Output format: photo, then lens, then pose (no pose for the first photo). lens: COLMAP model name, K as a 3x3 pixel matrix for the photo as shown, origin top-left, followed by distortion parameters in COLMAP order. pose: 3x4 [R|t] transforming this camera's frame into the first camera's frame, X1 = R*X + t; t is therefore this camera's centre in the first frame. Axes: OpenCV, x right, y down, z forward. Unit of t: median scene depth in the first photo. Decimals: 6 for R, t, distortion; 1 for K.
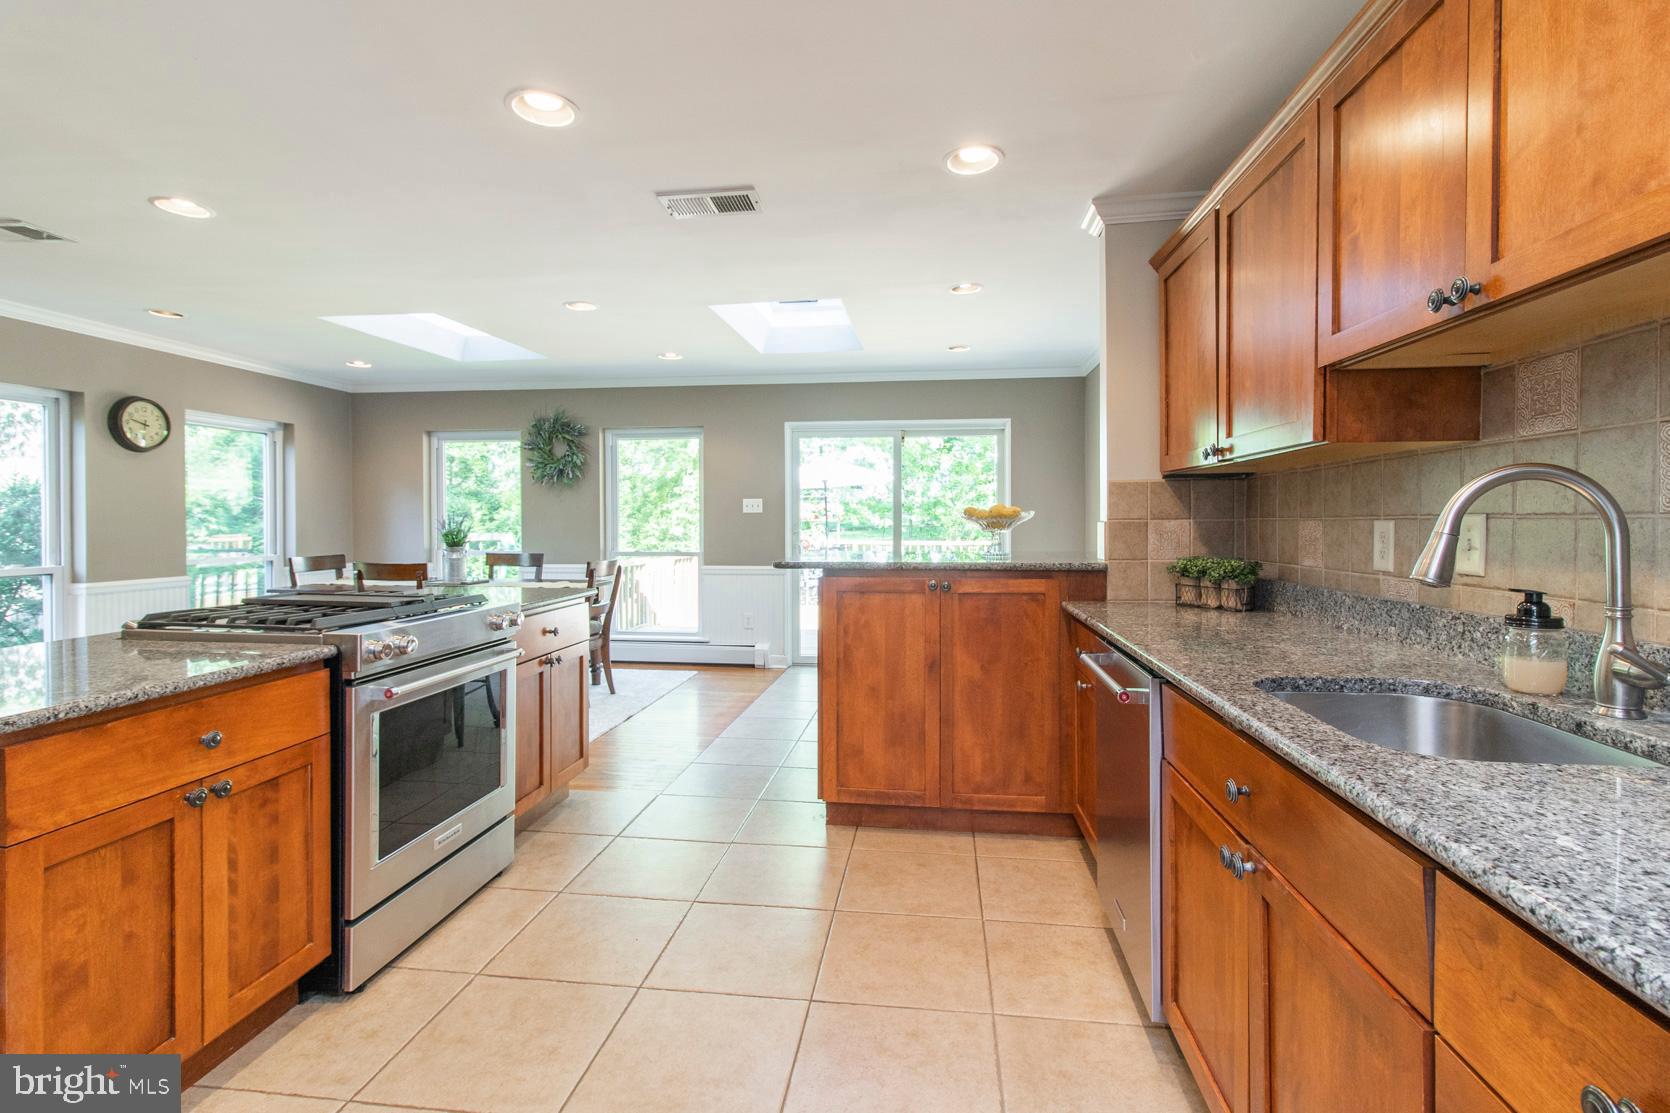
lens RADIAL K [[778.9, 0, 834.0], [0, 778.9, 512.4], [0, 0, 1]] dist [-0.004409, 0.001852]
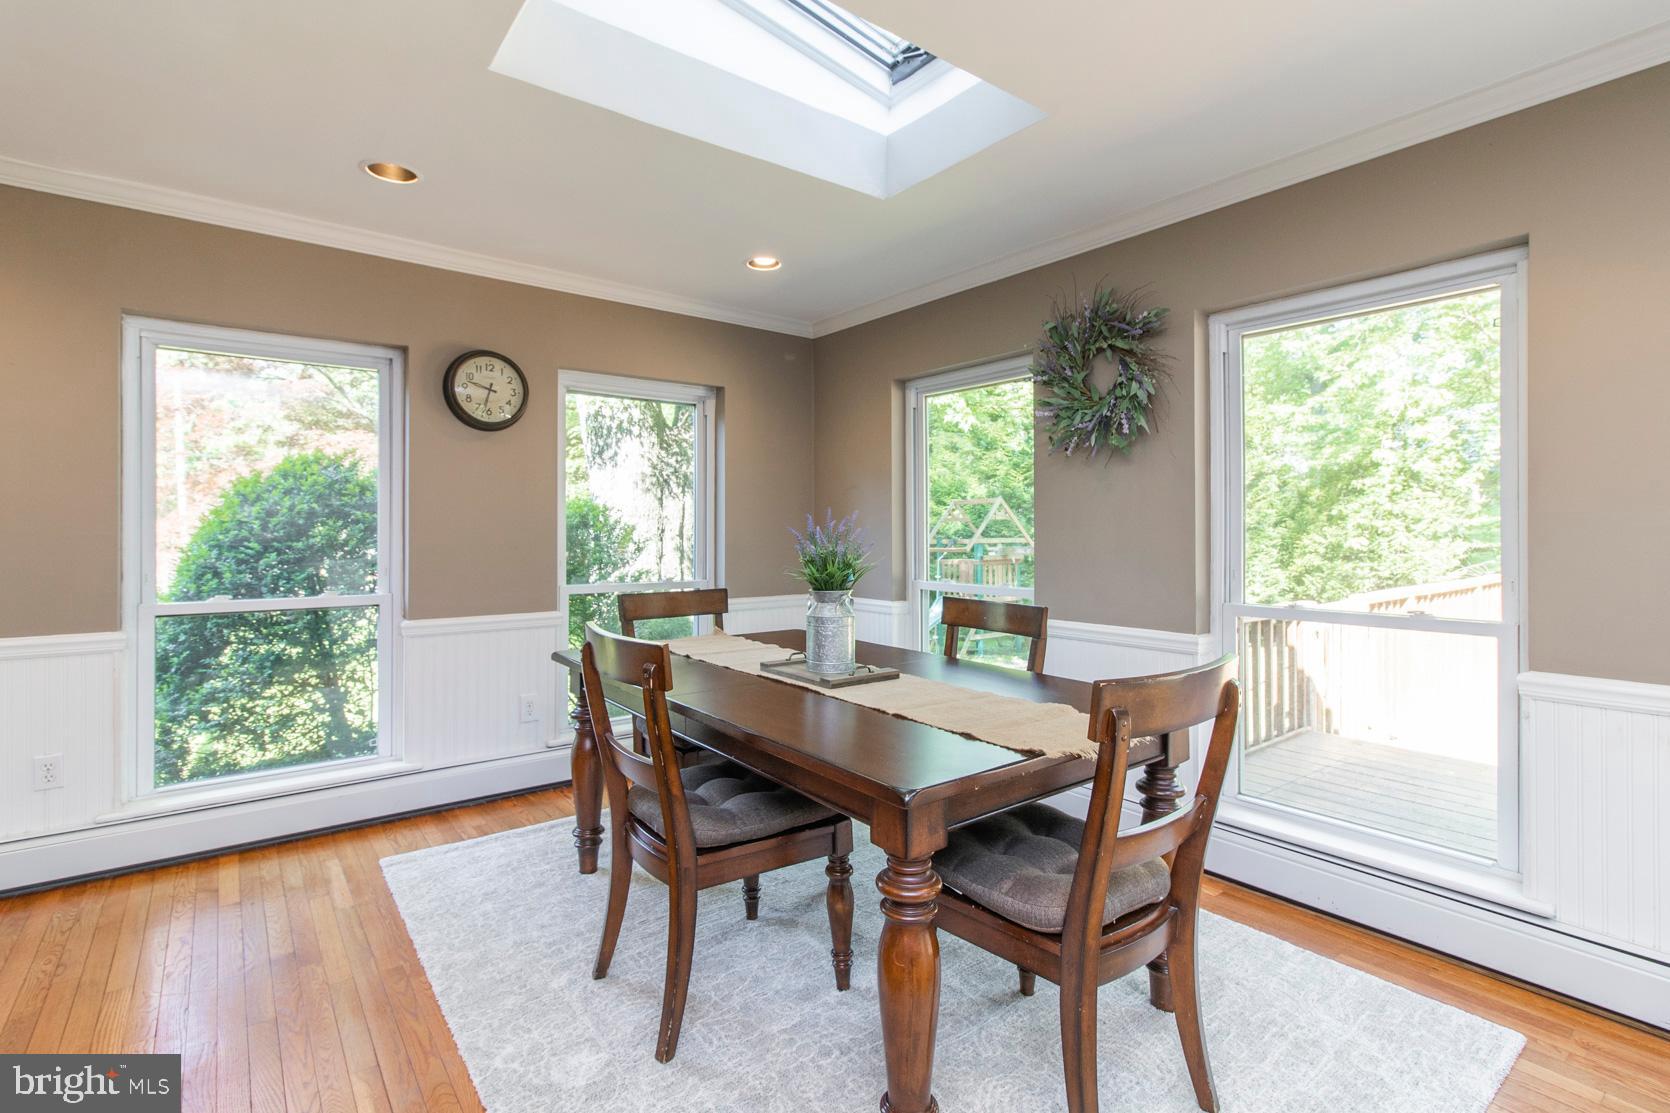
lens RADIAL K [[778.9, 0, 842.4], [0, 778.9, 526.4], [0, 0, 1]] dist [-0.004409, 0.001852]
pose [[0.719625, -0.002788, -0.694357, -0.145109], [0.006290, 0.999977, 0.002504, 0.006122], [0.694334, -0.006169, 0.719626, 0.562442]]
